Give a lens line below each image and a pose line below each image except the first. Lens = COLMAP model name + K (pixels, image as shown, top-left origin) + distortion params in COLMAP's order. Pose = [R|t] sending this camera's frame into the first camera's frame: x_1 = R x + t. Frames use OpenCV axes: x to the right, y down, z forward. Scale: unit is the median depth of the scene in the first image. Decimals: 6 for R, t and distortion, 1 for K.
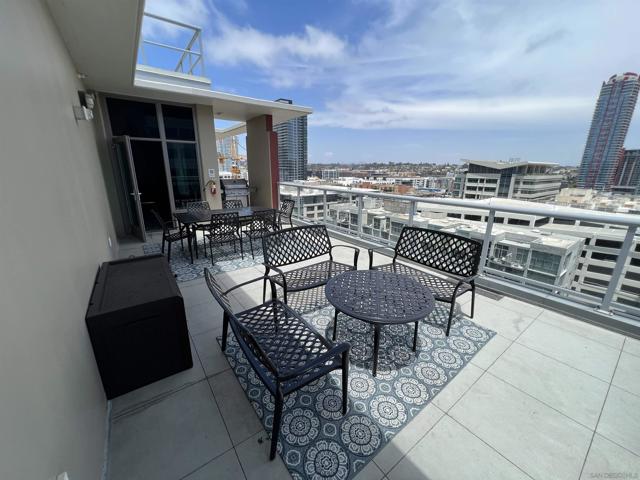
lens RADIAL K [[256.1, 0, 318.0], [0, 256.1, 237.7], [0, 0, 1]] dist [-0.001518, -0.000048]
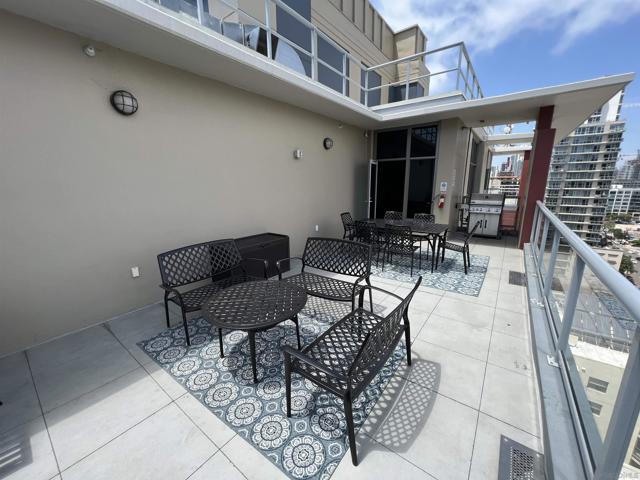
lens RADIAL K [[256.1, 0, 317.1], [0, 256.1, 237.2], [0, 0, 1]] dist [-0.001518, -0.000048]
pose [[0.285134, 0.194804, -0.938483, 0.519225], [-0.241537, 0.962134, 0.126328, -0.095698], [0.927555, 0.190658, 0.321389, 0.355727]]
